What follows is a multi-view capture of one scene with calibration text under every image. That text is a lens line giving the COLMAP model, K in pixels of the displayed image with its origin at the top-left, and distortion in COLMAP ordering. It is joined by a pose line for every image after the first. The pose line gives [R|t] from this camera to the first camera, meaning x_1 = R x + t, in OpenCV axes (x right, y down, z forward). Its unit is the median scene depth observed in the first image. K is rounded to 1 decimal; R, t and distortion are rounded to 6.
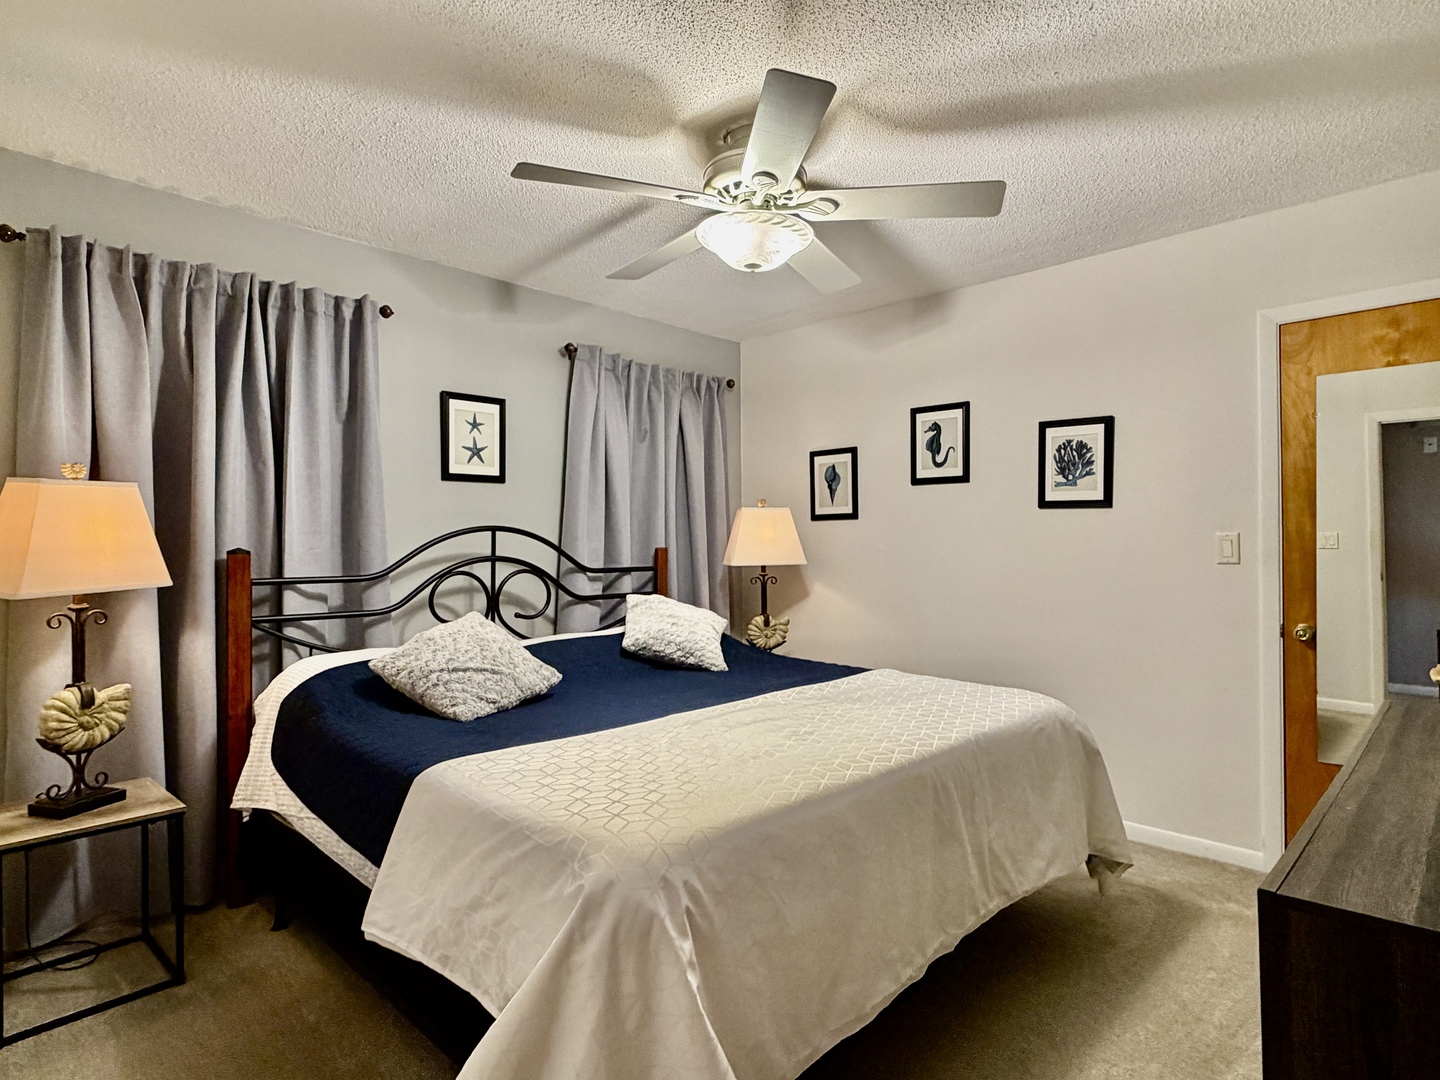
lens RADIAL K [[815.0, 0, 720.0], [0, 815.0, 540.0], [0, 0, 1]] dist [0.001537, -0.001484]
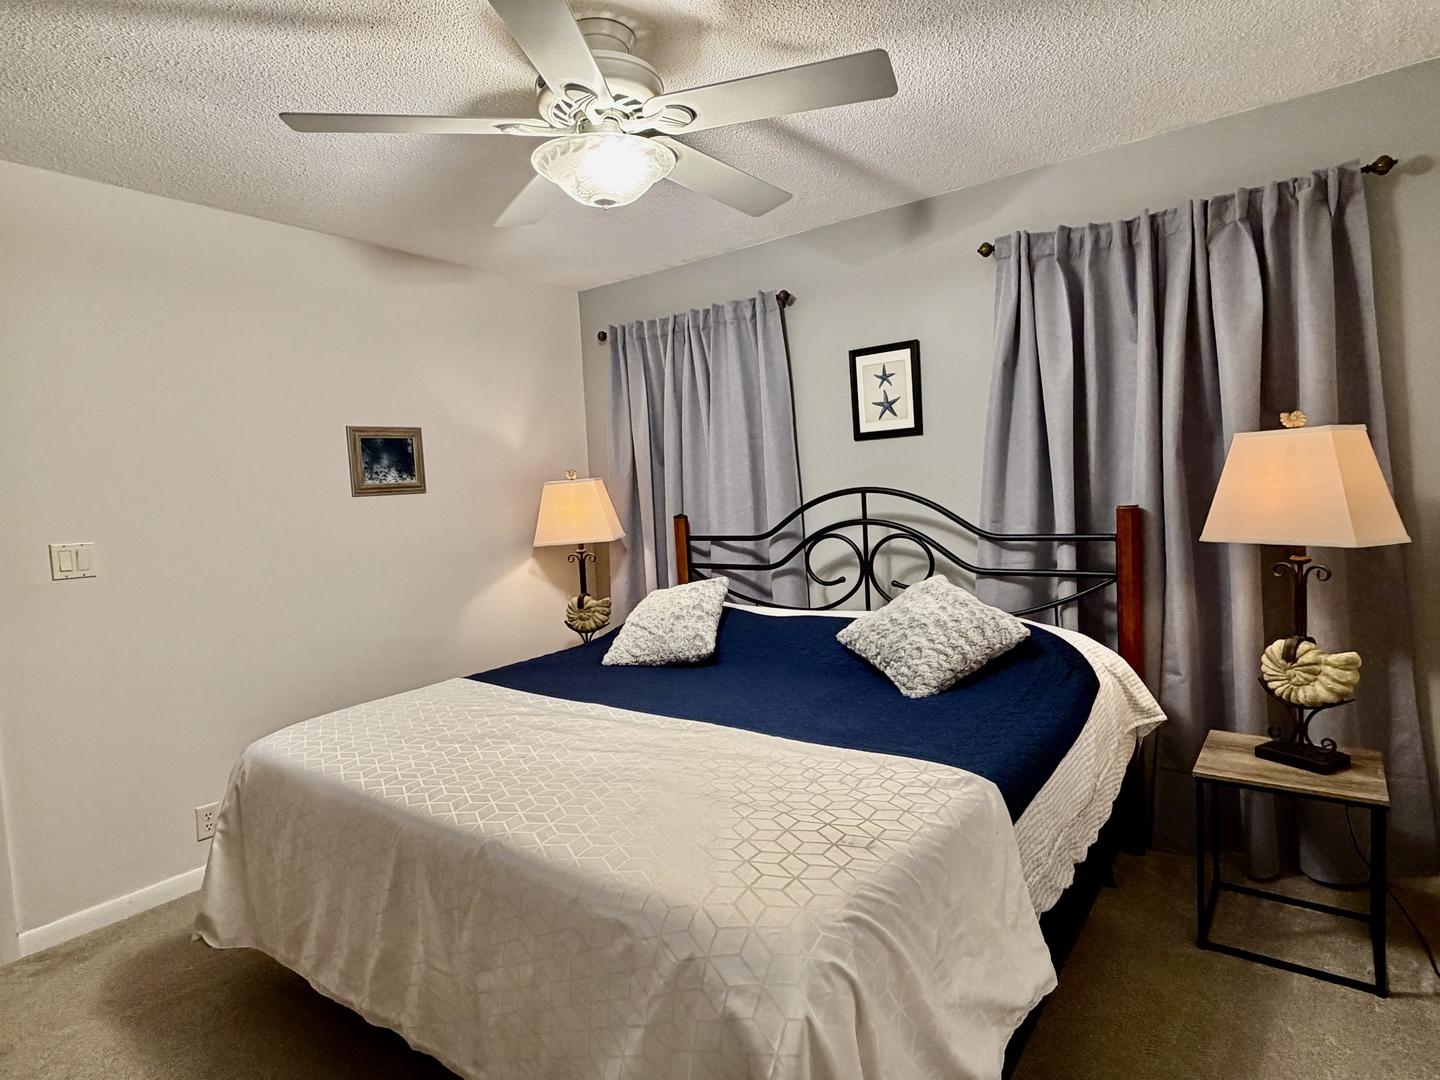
lens RADIAL K [[815.0, 0, 720.0], [0, 815.0, 540.0], [0, 0, 1]] dist [0.001537, -0.001484]
pose [[0.106450, 0.034281, -0.993727, 0.625727], [0.027019, 0.998937, 0.037355, 0.004691], [0.993951, -0.030826, 0.105411, 0.729020]]
